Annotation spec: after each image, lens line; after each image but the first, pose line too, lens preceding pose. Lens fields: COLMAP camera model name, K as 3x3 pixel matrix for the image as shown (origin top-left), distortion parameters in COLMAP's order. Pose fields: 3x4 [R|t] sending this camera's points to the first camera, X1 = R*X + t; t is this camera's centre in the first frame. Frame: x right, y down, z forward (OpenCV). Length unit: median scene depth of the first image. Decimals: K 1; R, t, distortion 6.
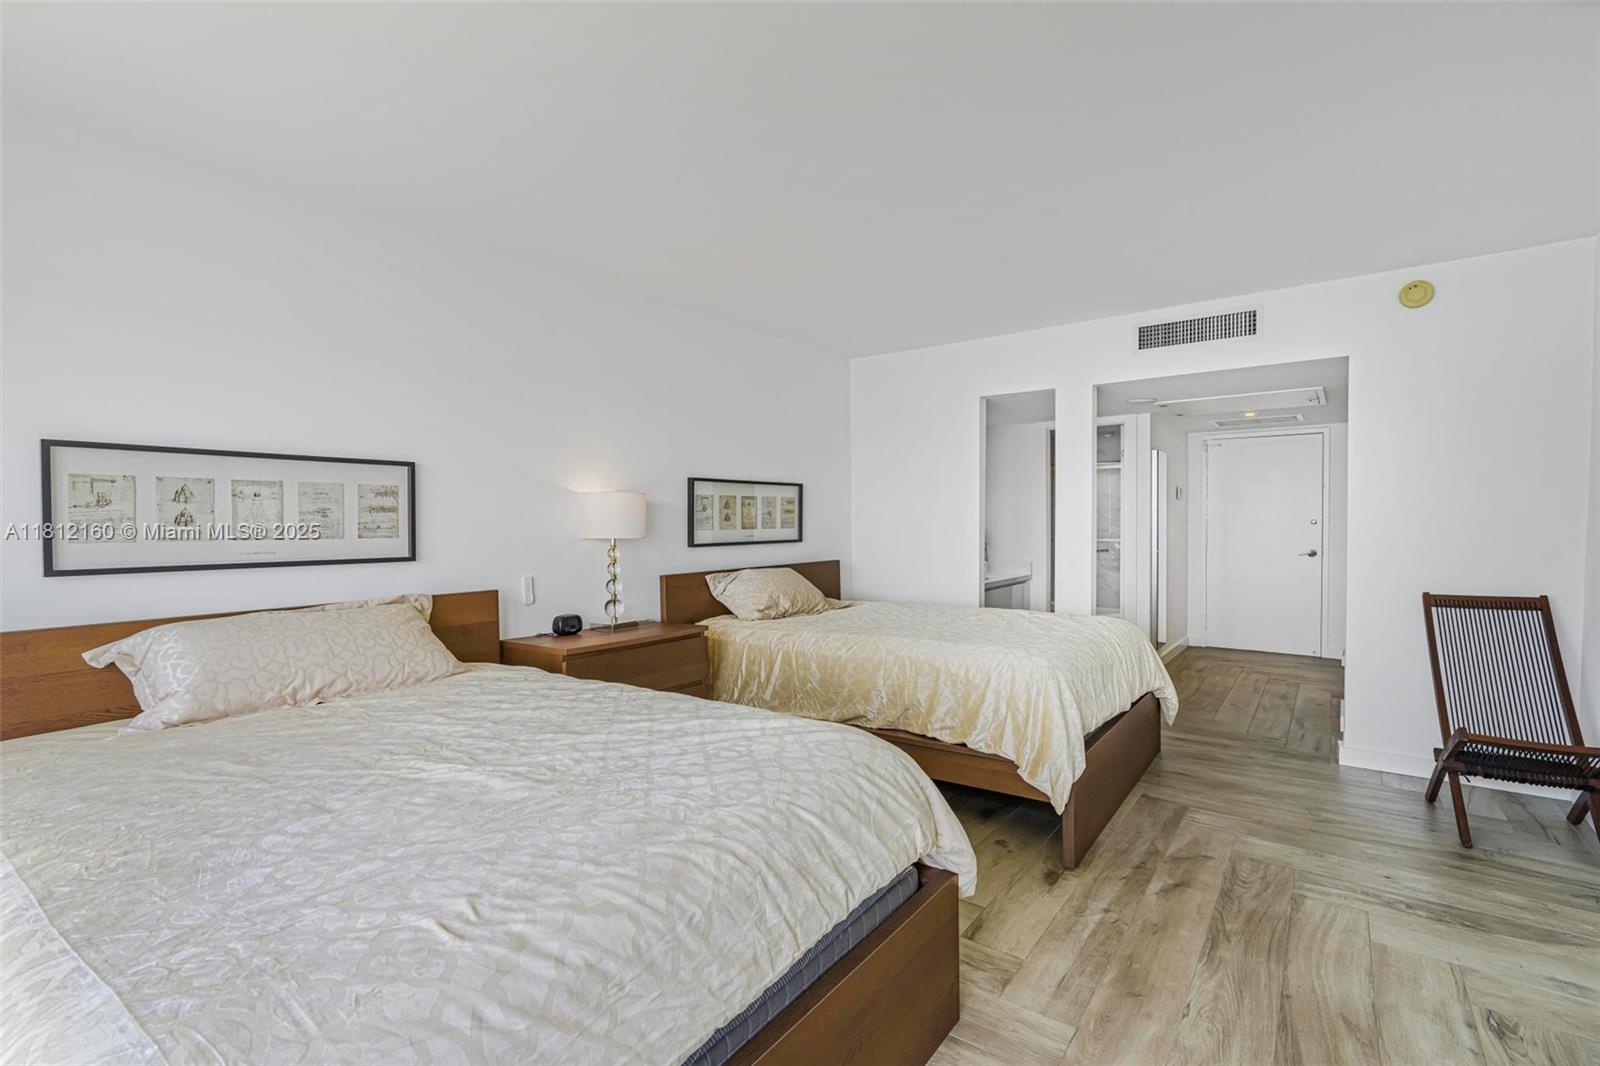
lens RADIAL K [[733.1, 0, 800.0], [0, 733.1, 533.0], [0, 0, 1]] dist [-0.003979, -0.000383]
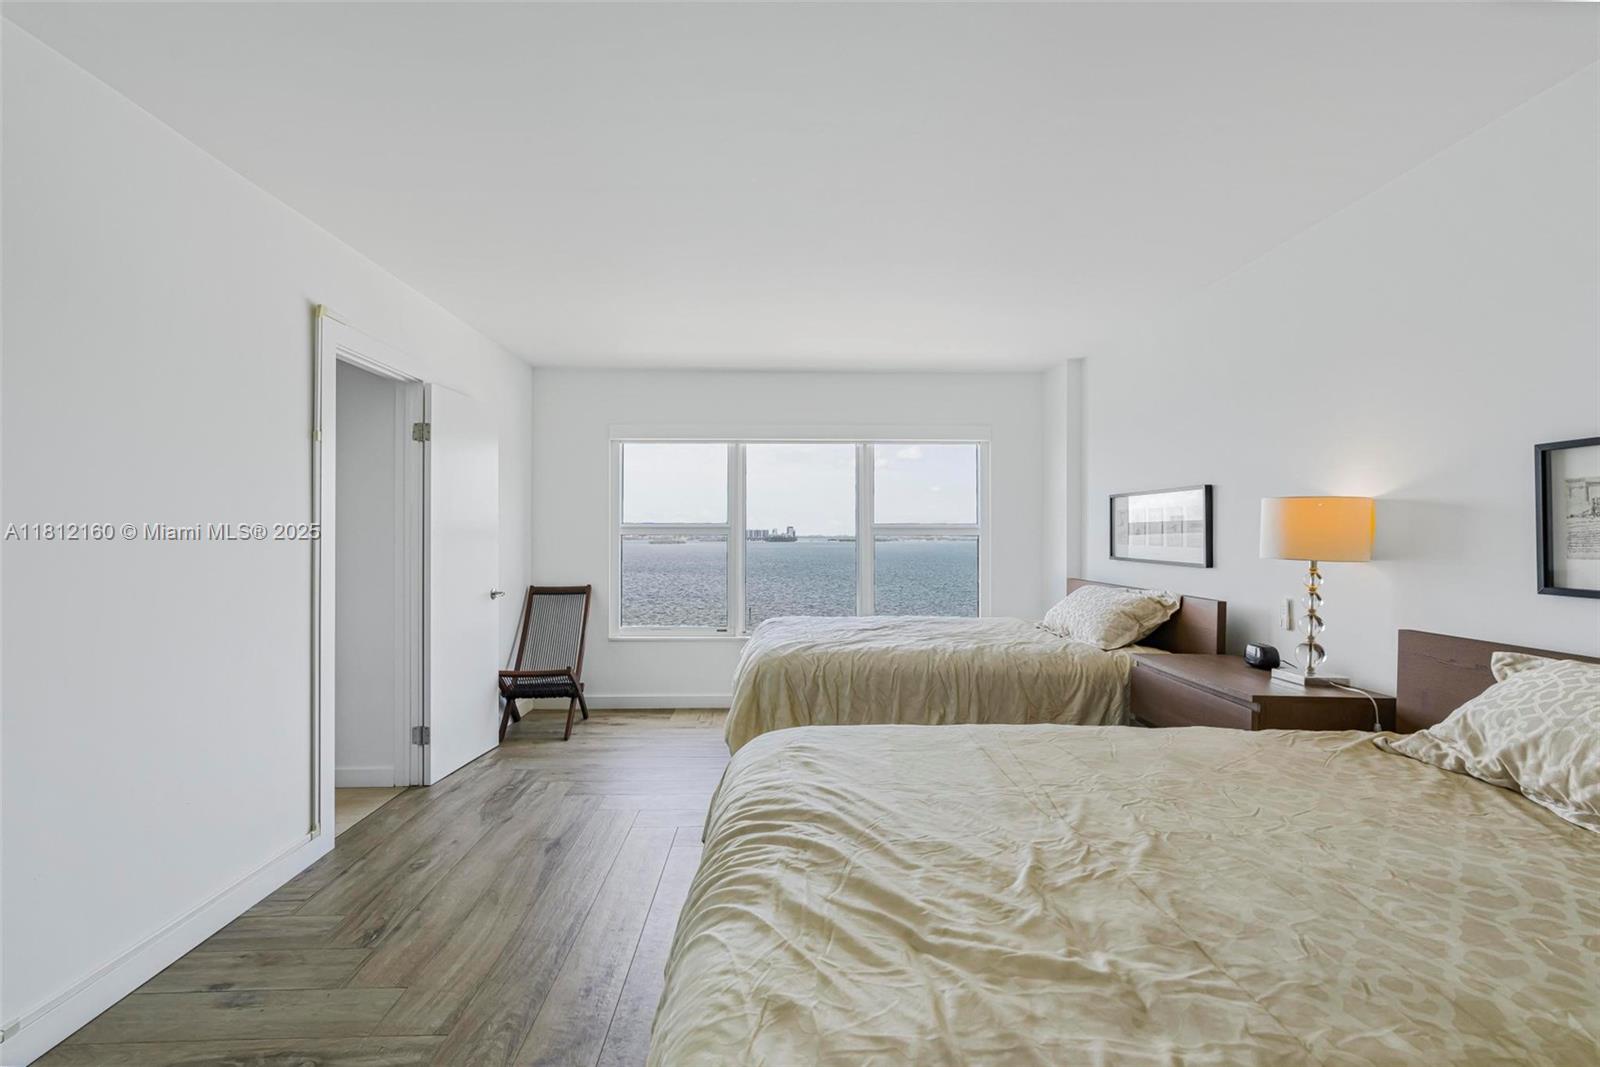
lens RADIAL K [[733.1, 0, 800.0], [0, 733.1, 533.5], [0, 0, 1]] dist [-0.003979, -0.000383]
pose [[-0.783401, 0.009351, -0.621447, 0.602617], [-0.000127, 0.999884, 0.015207, -0.029489], [0.621517, 0.011992, -0.783309, 1.282388]]
